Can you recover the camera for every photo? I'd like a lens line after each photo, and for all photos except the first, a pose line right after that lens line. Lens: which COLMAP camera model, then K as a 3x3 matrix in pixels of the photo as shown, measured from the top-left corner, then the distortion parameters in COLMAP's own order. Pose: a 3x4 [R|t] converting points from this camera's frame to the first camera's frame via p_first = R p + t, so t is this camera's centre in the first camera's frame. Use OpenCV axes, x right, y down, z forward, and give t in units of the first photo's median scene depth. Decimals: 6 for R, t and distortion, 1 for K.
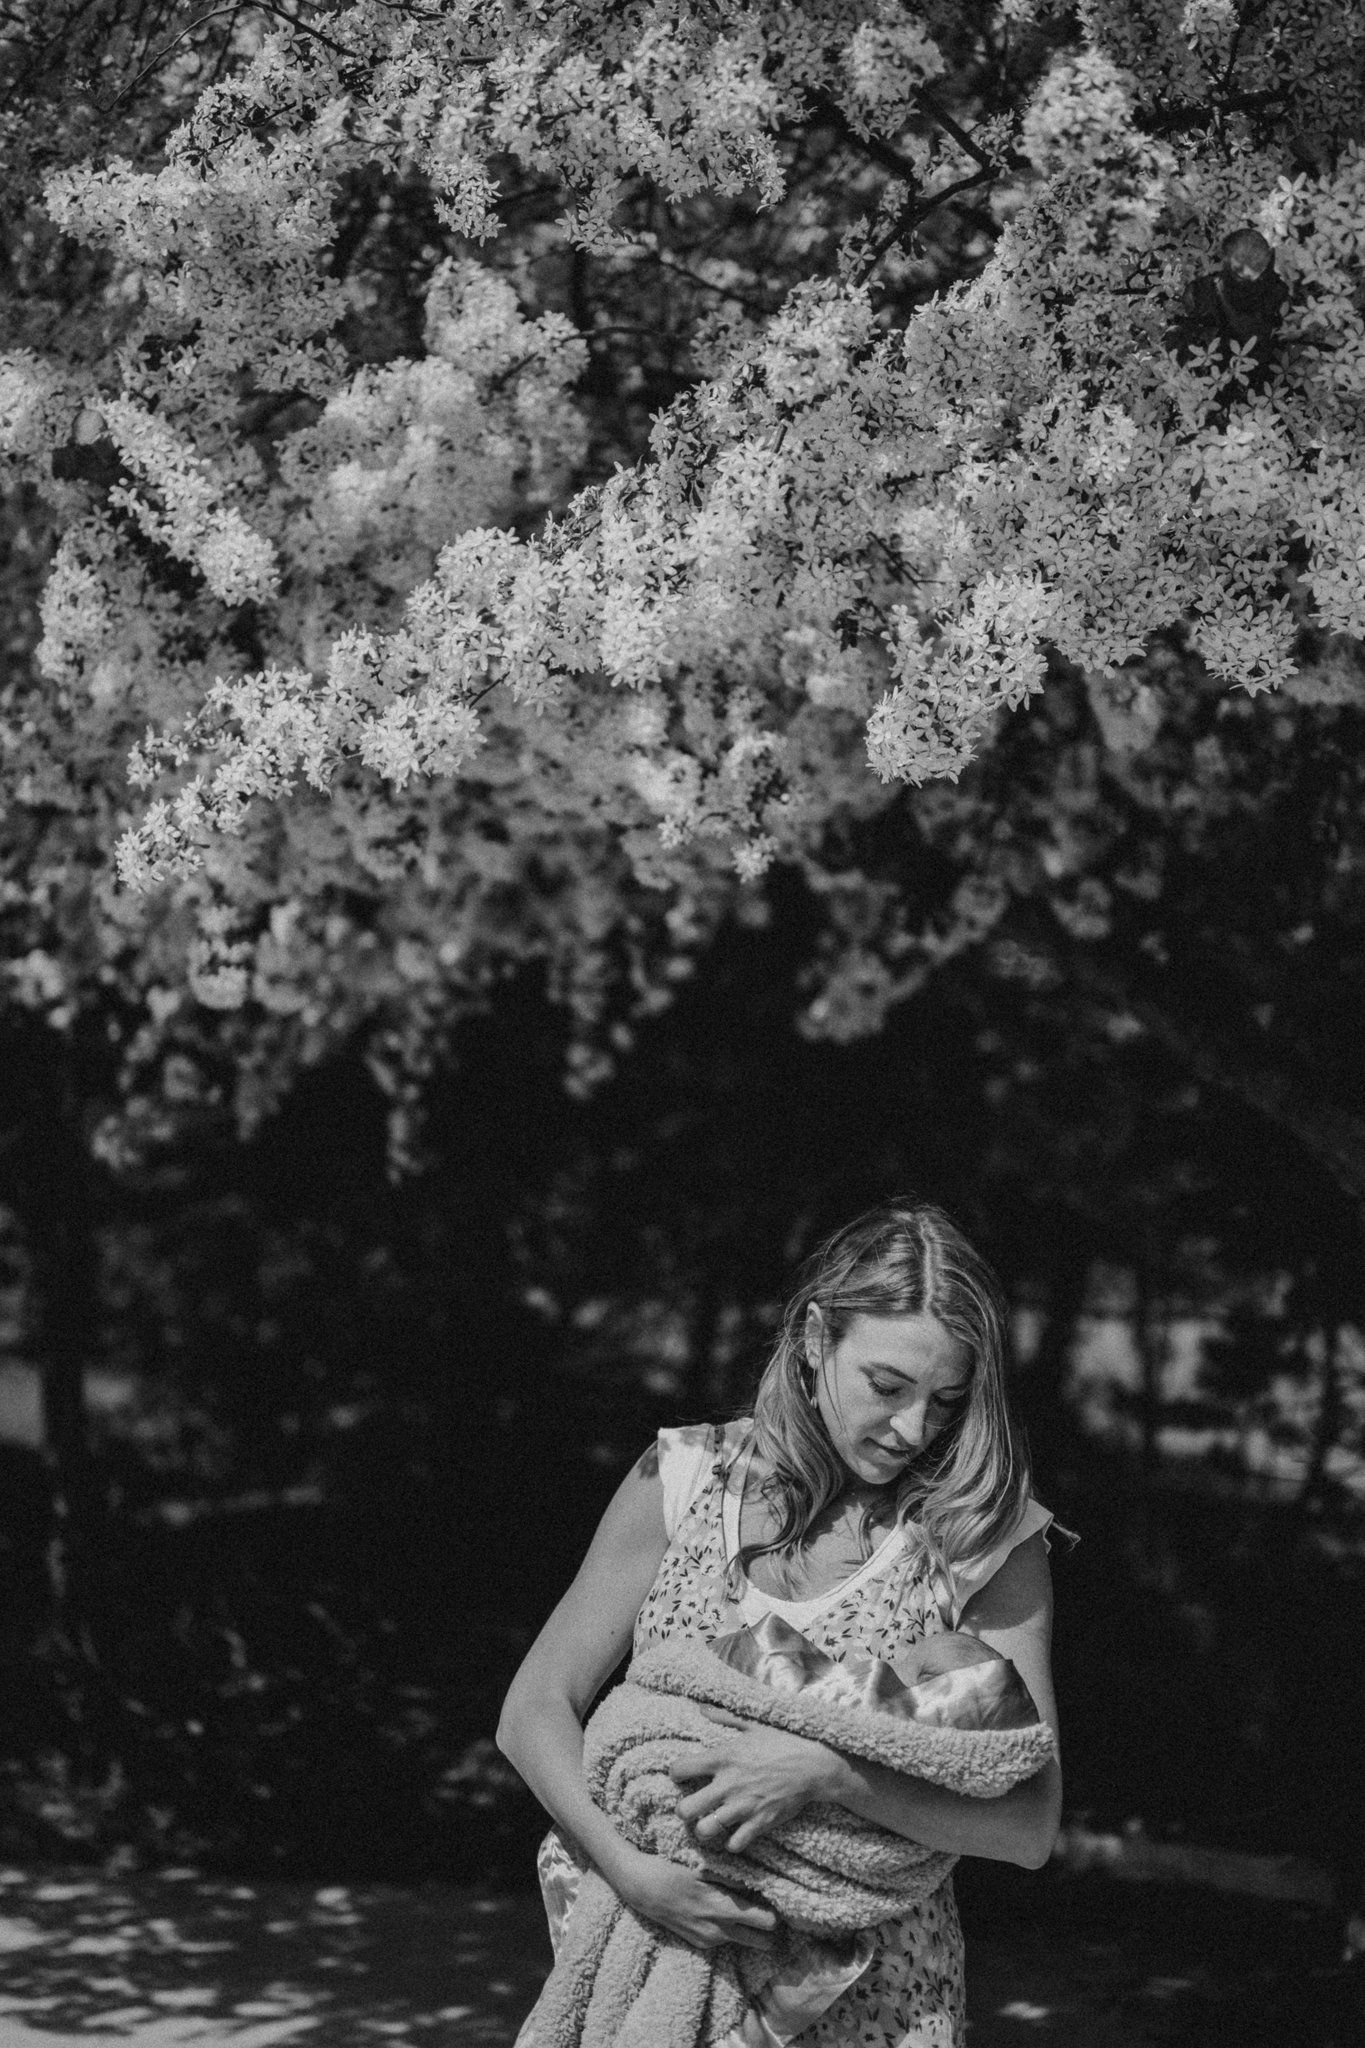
lens RADIAL K [[2676.3, 0, 684.4], [0, 2676.3, 1085.6], [0, 0, 1]] dist [-0.046421, 0.087017]
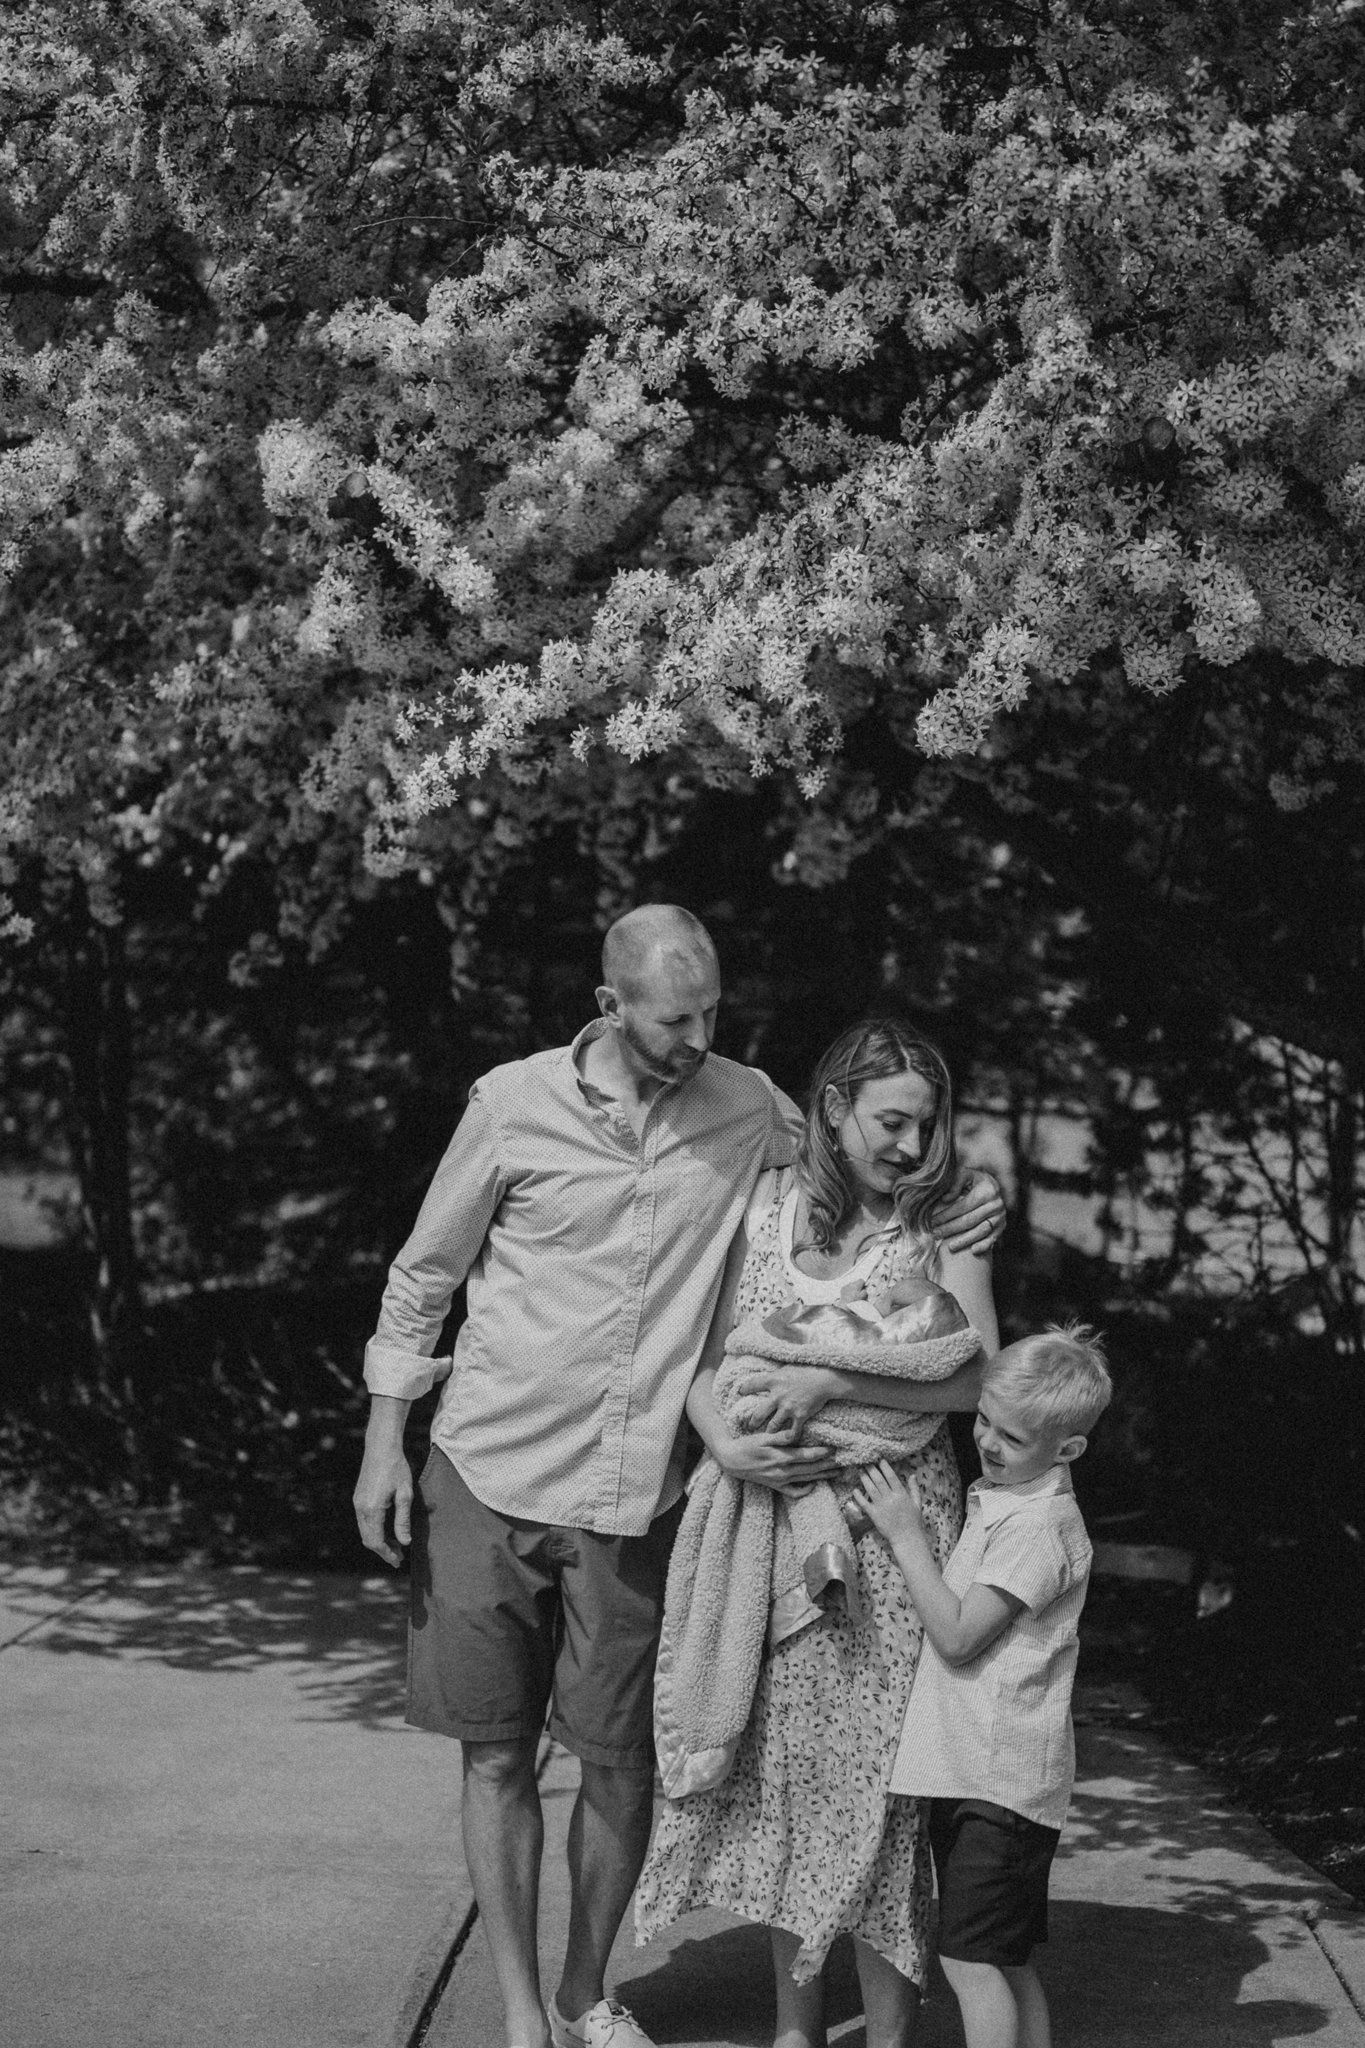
lens RADIAL K [[2527.9, 0, 665.0], [0, 2527.9, 1081.3], [0, 0, 1]] dist [-0.017136, 0.000196]
pose [[0.999472, -0.004445, 0.032198, -0.123110], [0.002127, 0.997426, 0.071672, -0.026160], [-0.032434, -0.071565, 0.996908, -0.481682]]
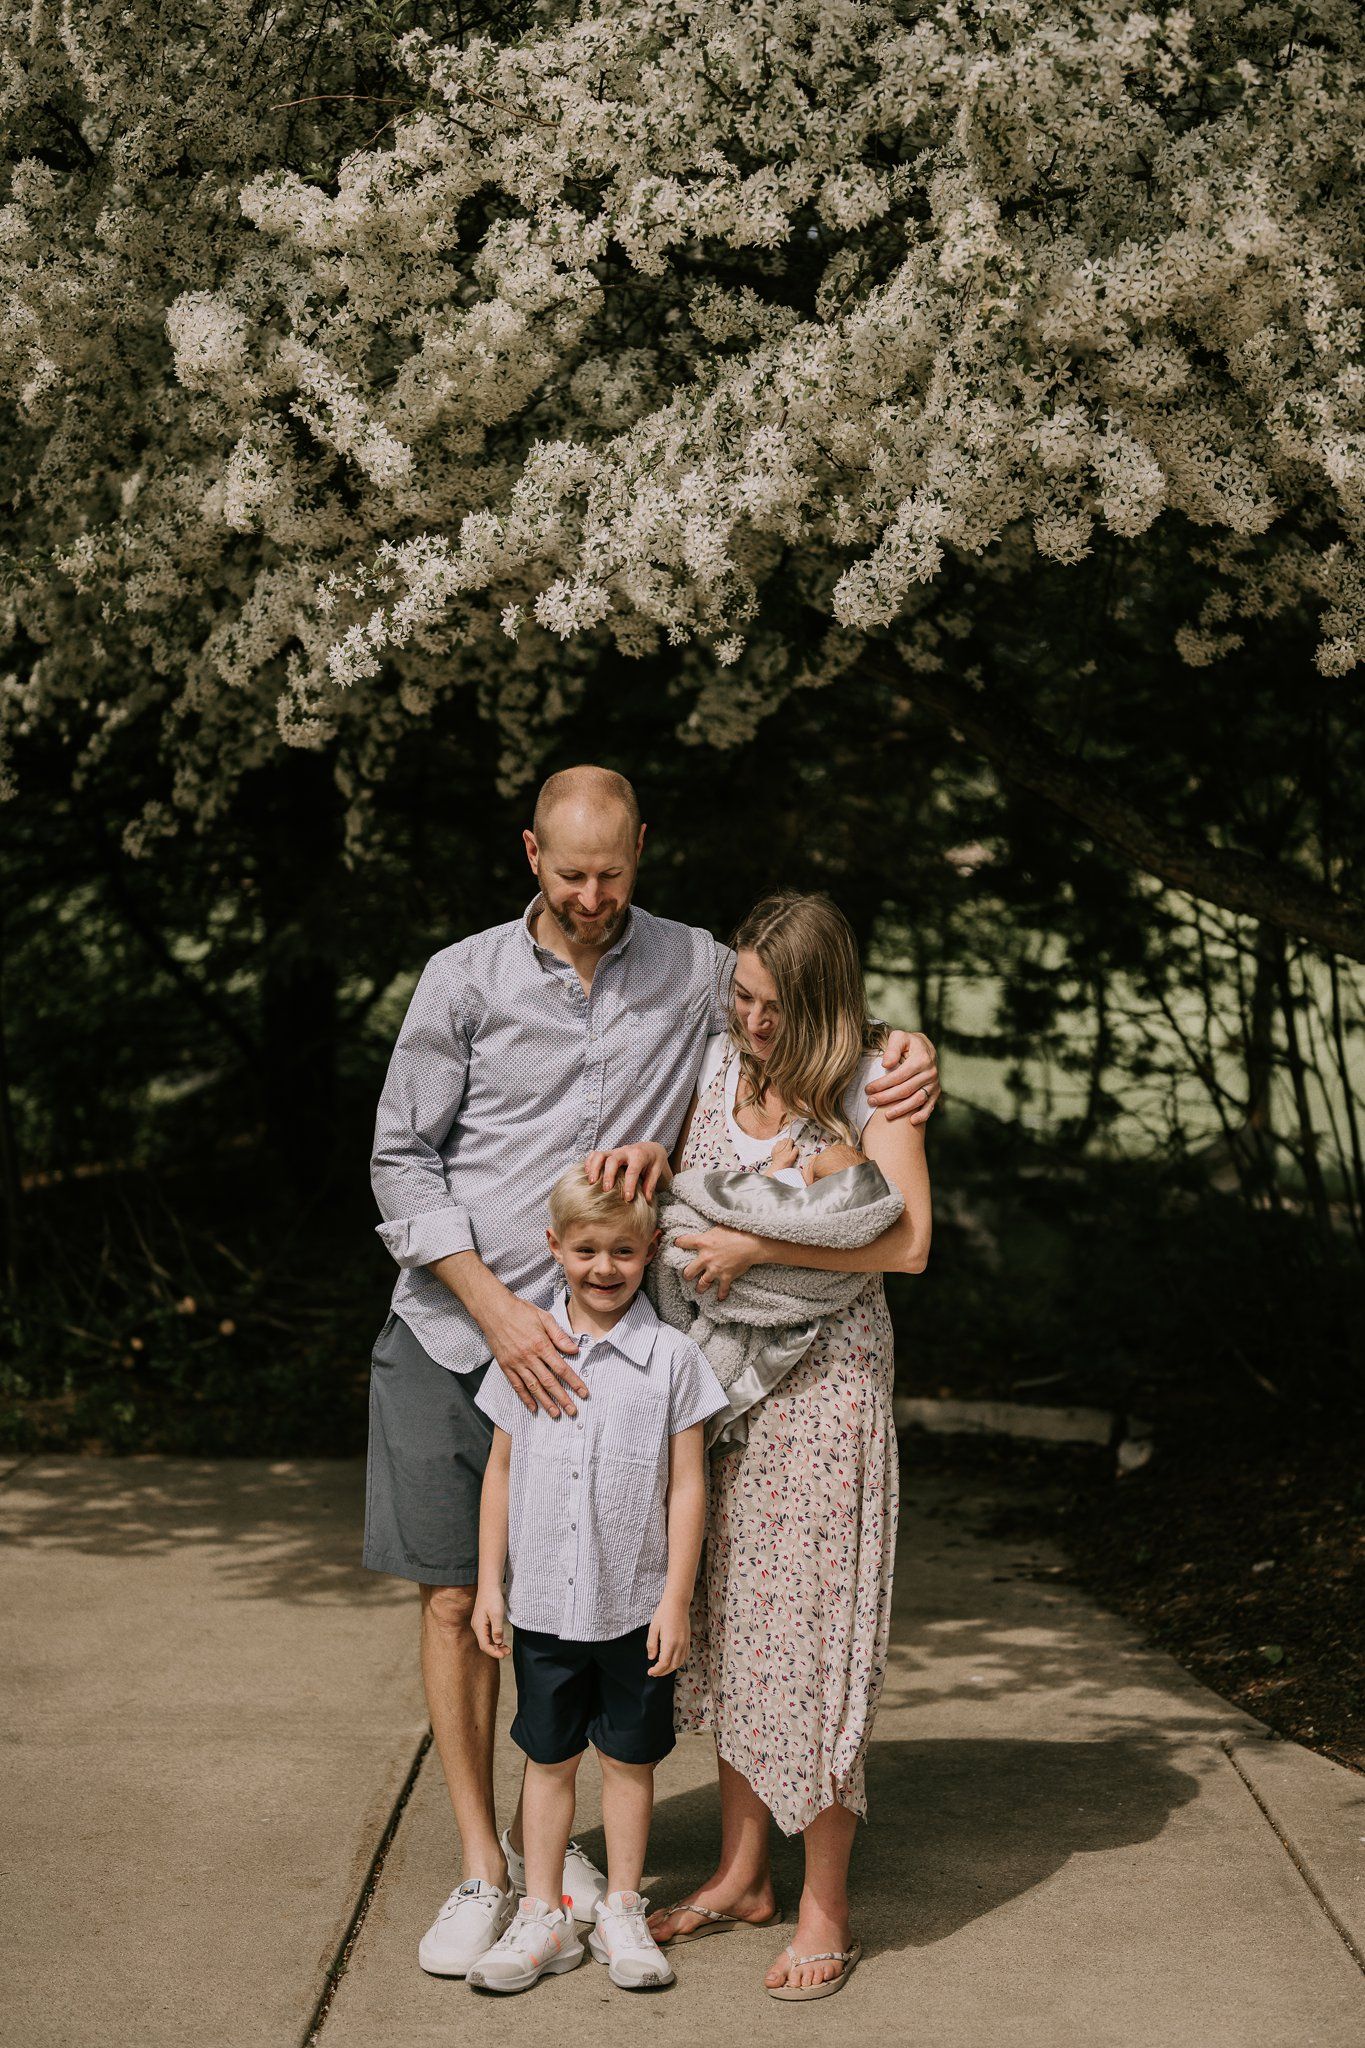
lens RADIAL K [[2676.3, 0, 684.4], [0, 2676.3, 1085.6], [0, 0, 1]] dist [-0.046421, 0.087017]
pose [[0.996318, -0.027786, 0.081113, -0.155031], [0.017599, 0.992163, 0.123706, -0.036676], [-0.083914, -0.121823, 0.988998, -0.609381]]
